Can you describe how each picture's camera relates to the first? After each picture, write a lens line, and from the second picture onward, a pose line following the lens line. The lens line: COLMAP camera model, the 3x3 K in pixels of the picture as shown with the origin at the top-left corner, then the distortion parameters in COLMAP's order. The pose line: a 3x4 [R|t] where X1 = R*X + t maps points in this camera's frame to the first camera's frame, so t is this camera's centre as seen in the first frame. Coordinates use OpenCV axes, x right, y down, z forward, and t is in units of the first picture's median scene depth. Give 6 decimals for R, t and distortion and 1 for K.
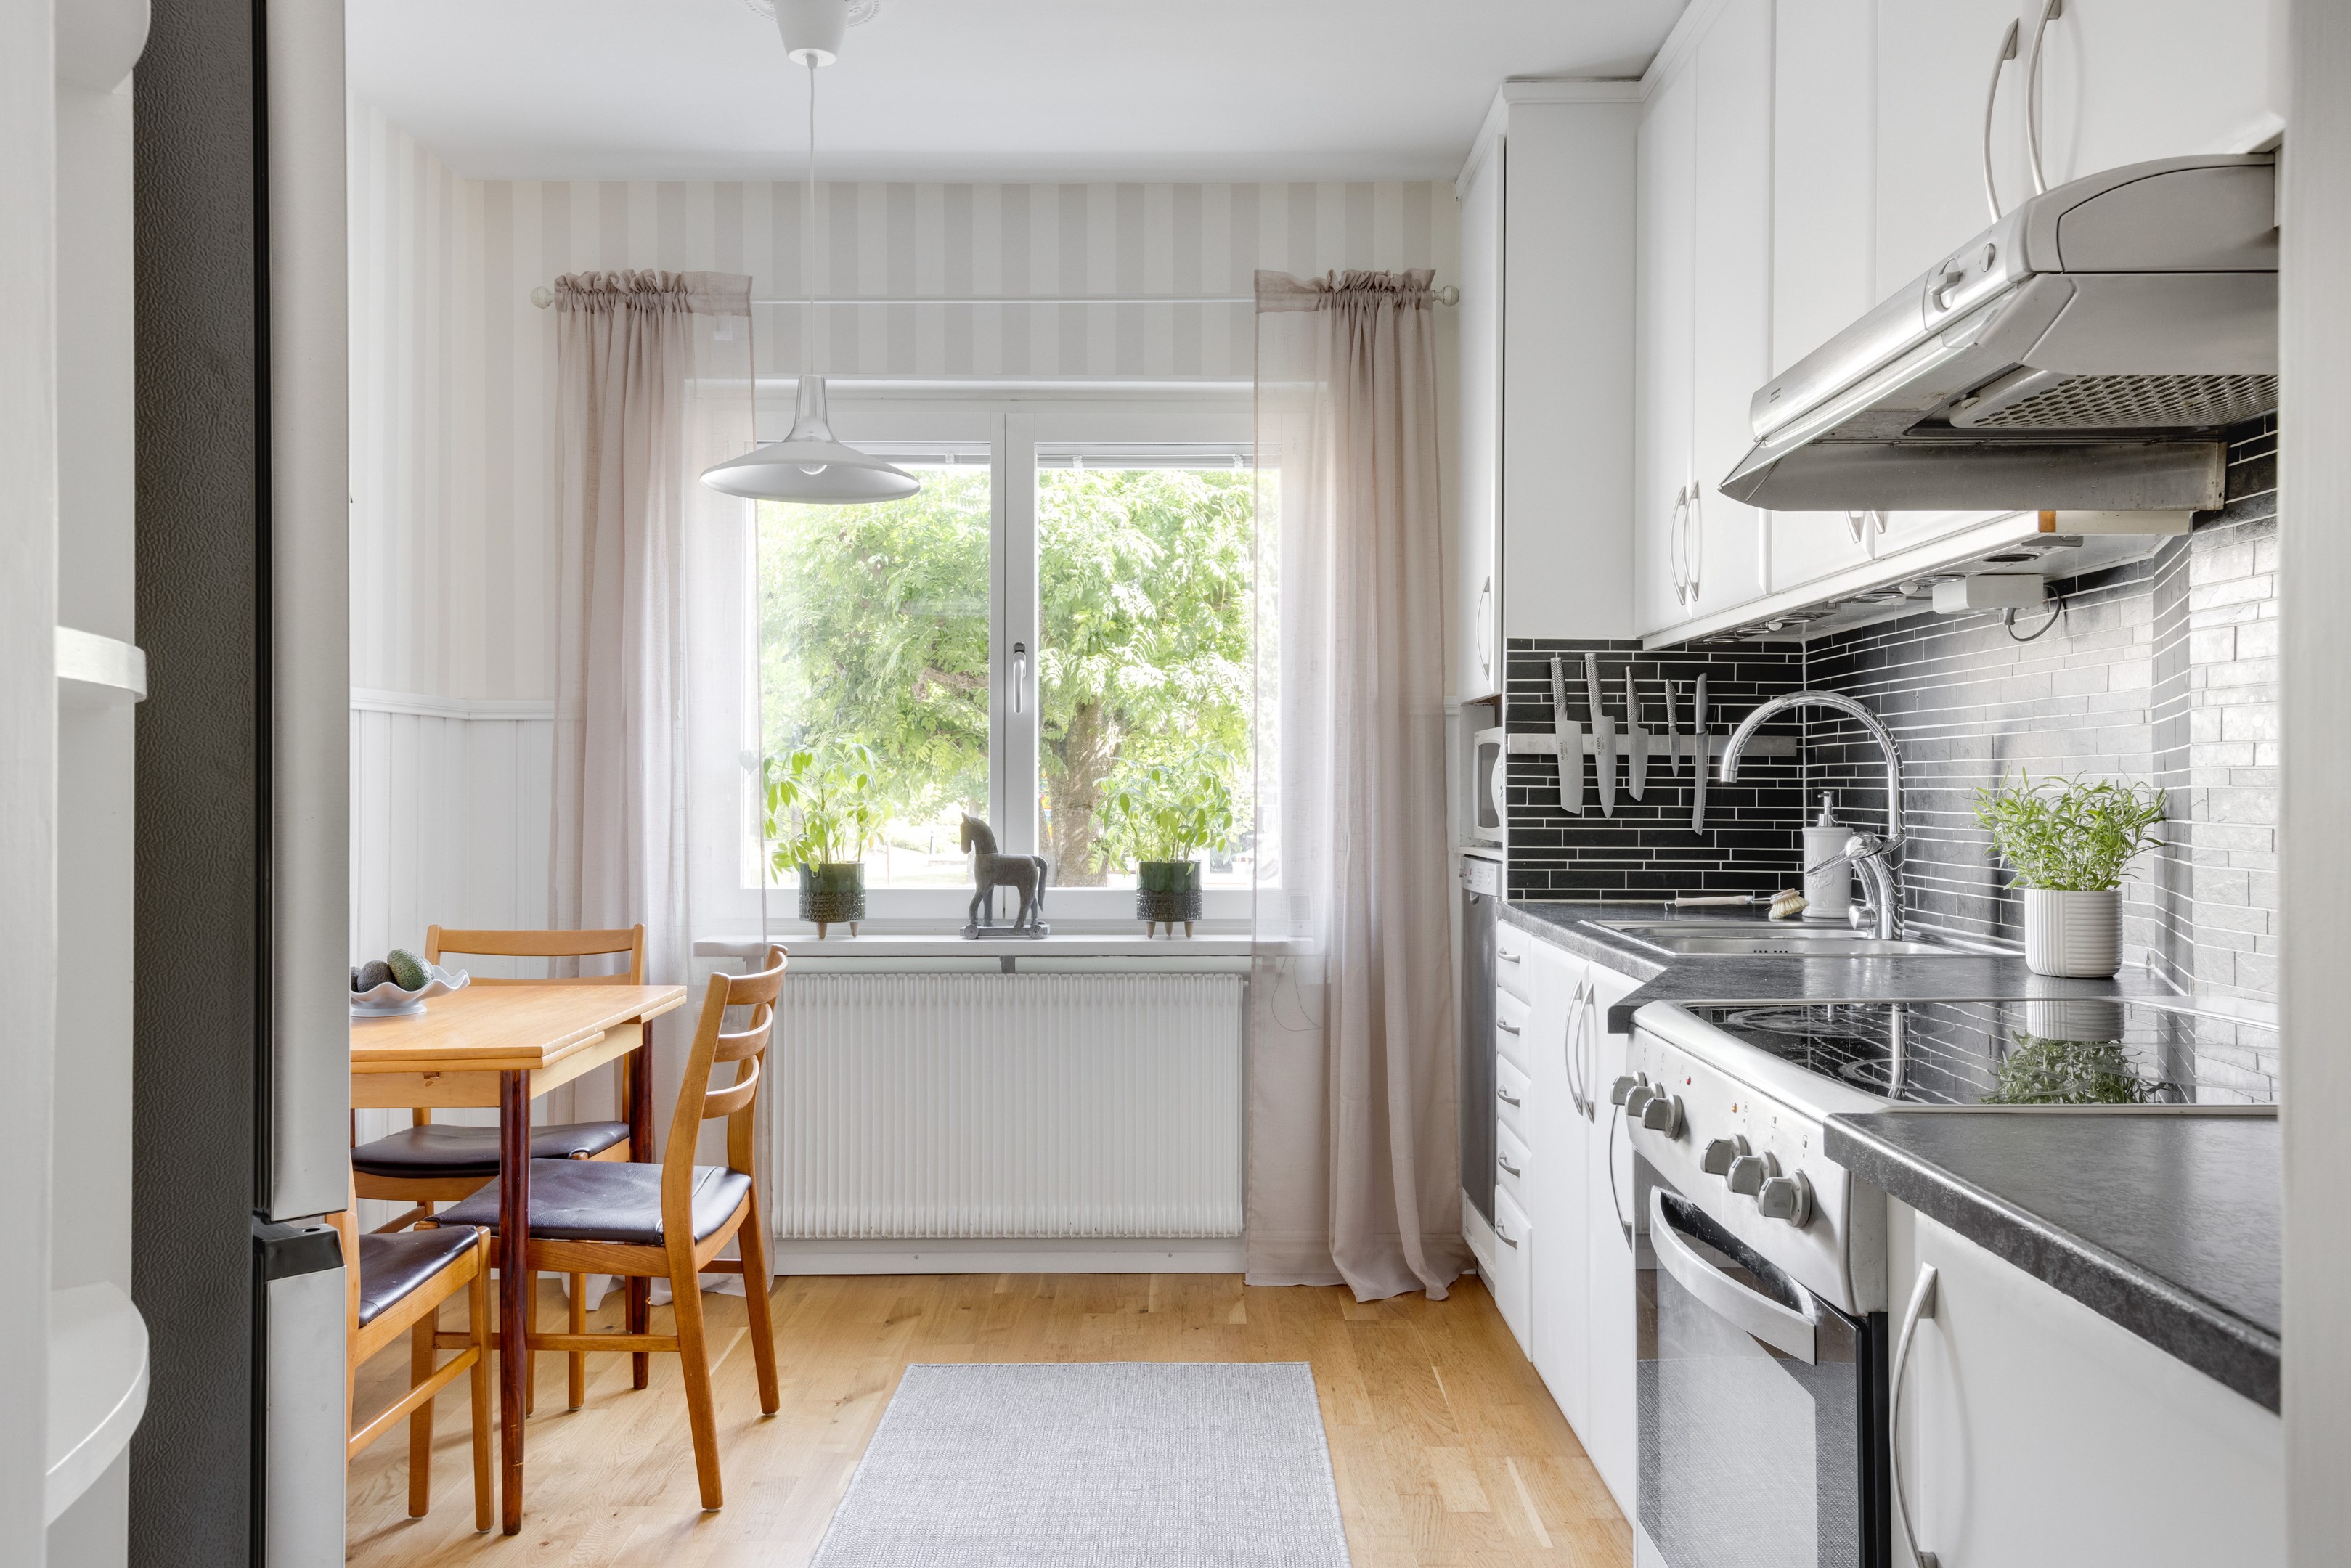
lens RADIAL K [[1749.2, 0, 1054.2], [0, 1749.2, 833.8], [0, 0, 1]] dist [0.034622, 0.000831]
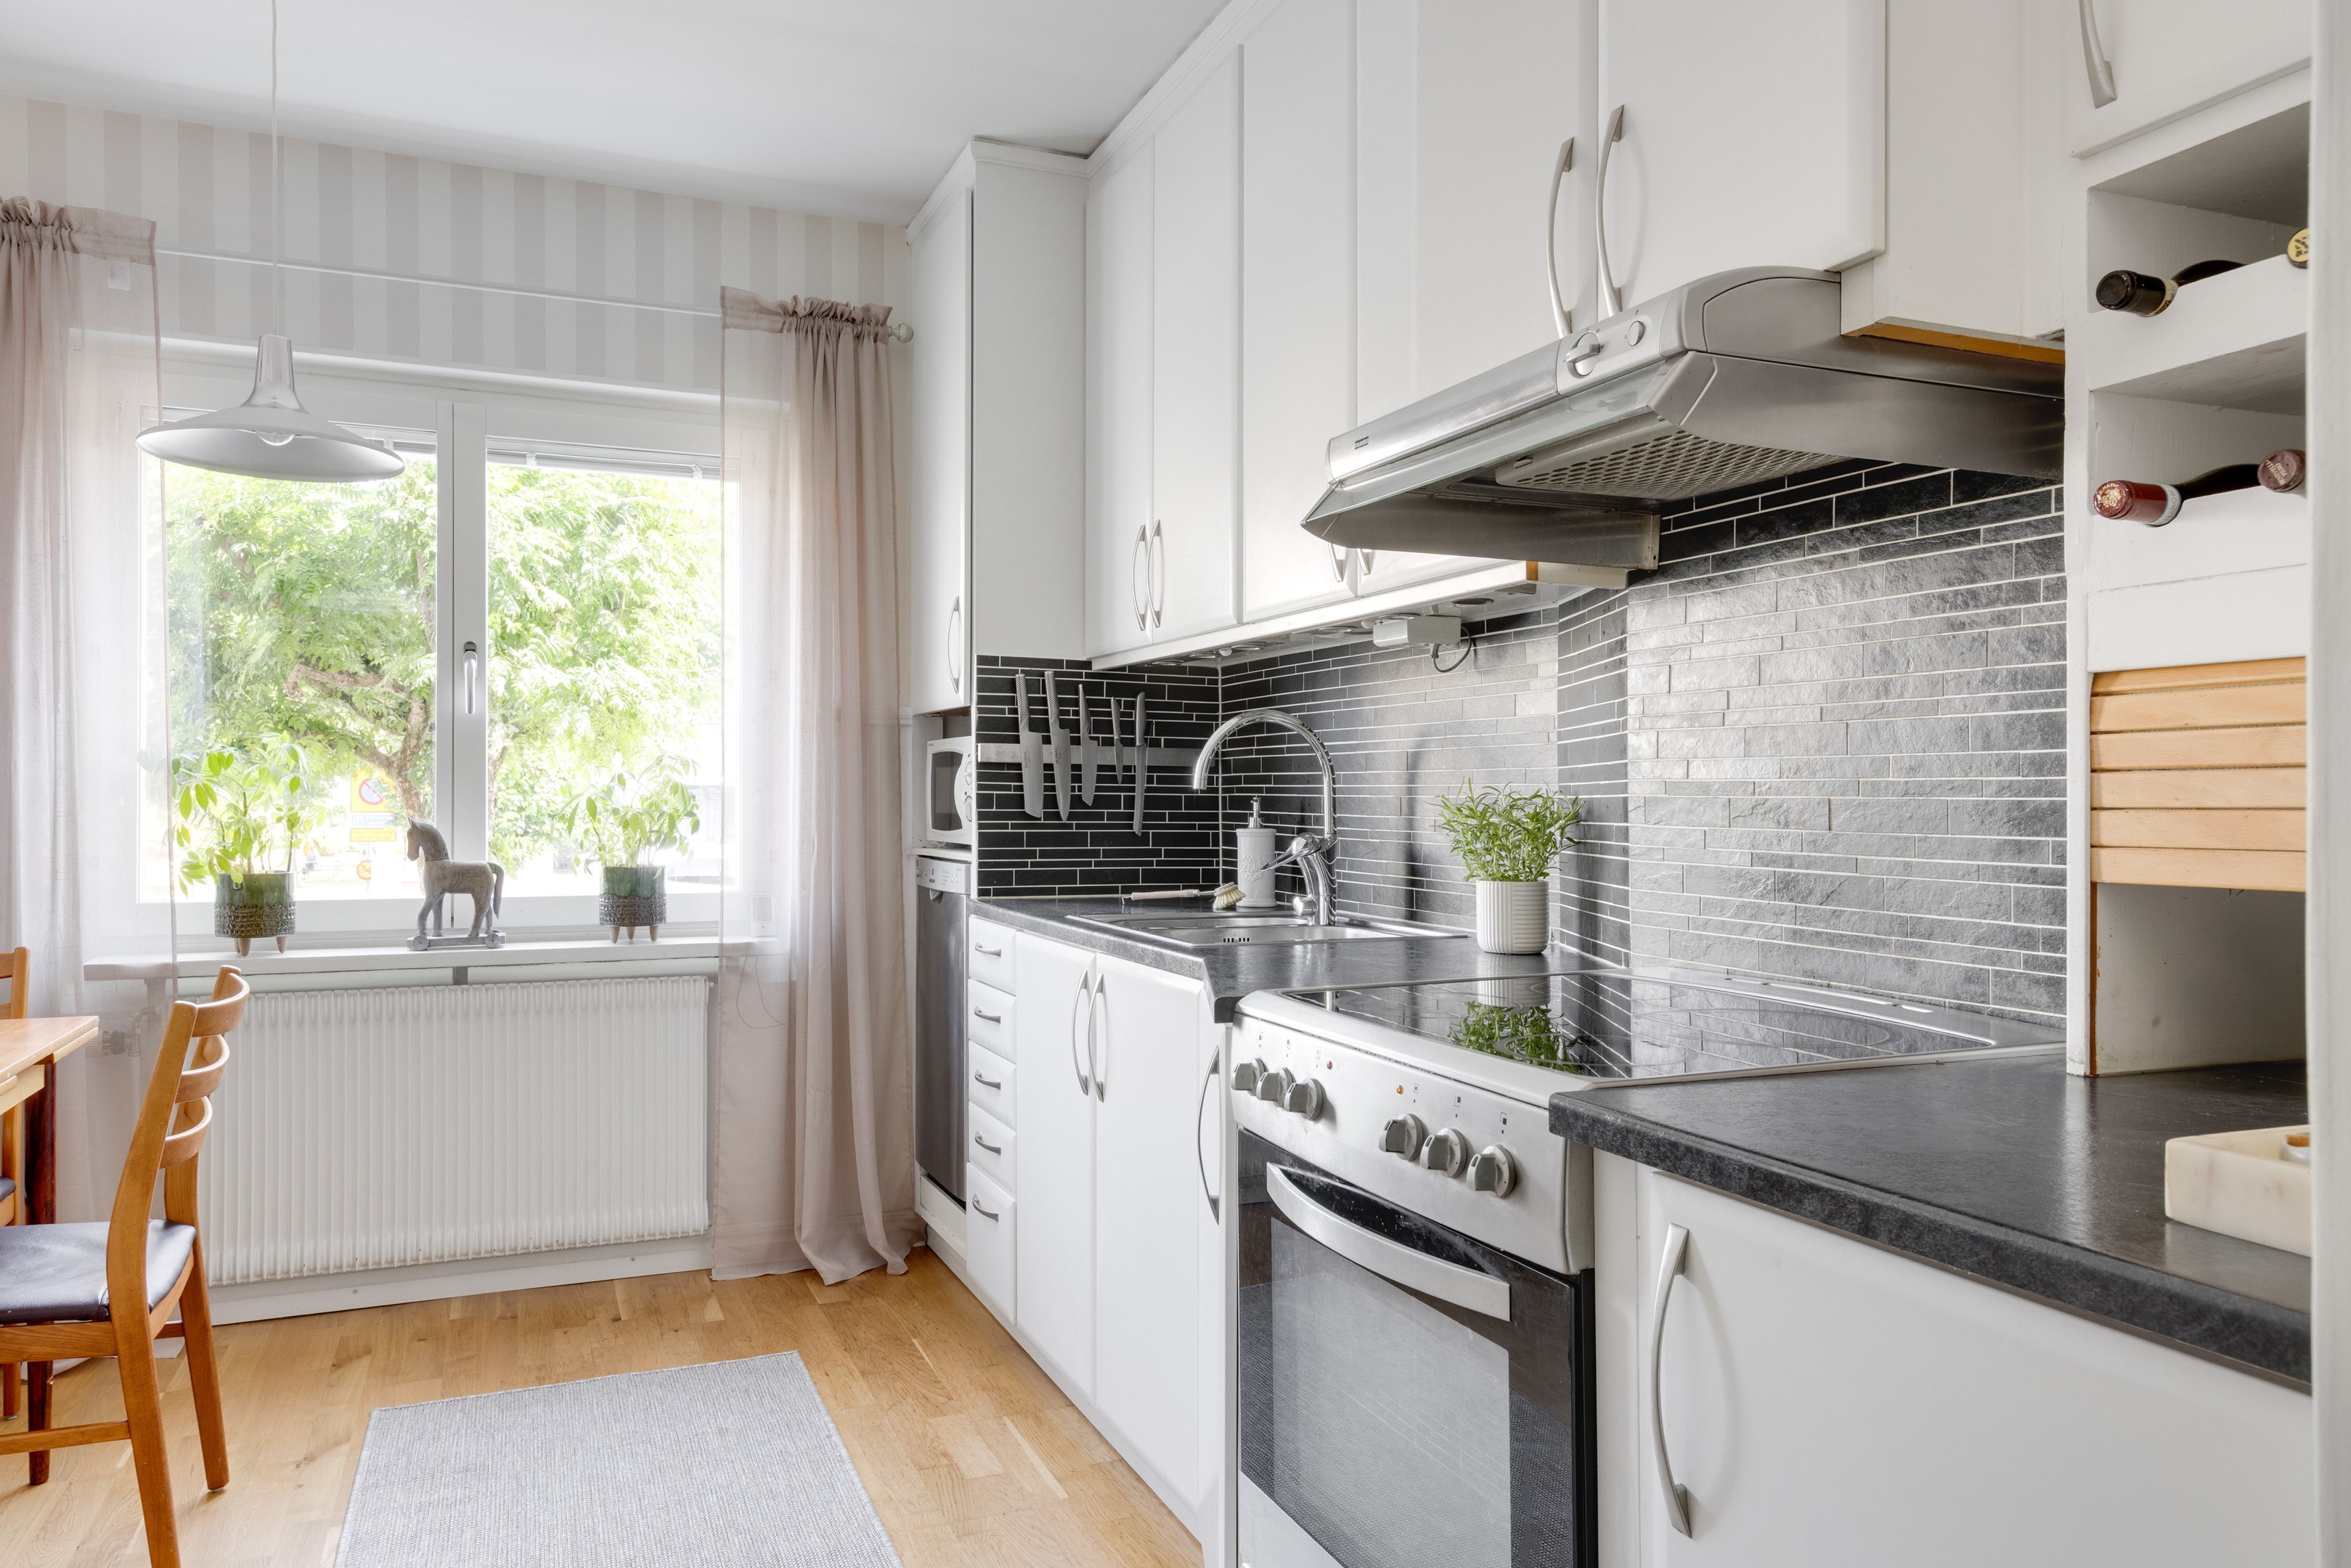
lens RADIAL K [[1613.9, 0, 1027.2], [0, 1613.9, 827.8], [0, 0, 1]] dist [0.022591, 0.000878]
pose [[0.925081, -0.005242, 0.379733, -0.086545], [0.006744, 0.999974, -0.002625, -0.002192], [-0.379710, 0.004989, 0.925092, 0.067124]]
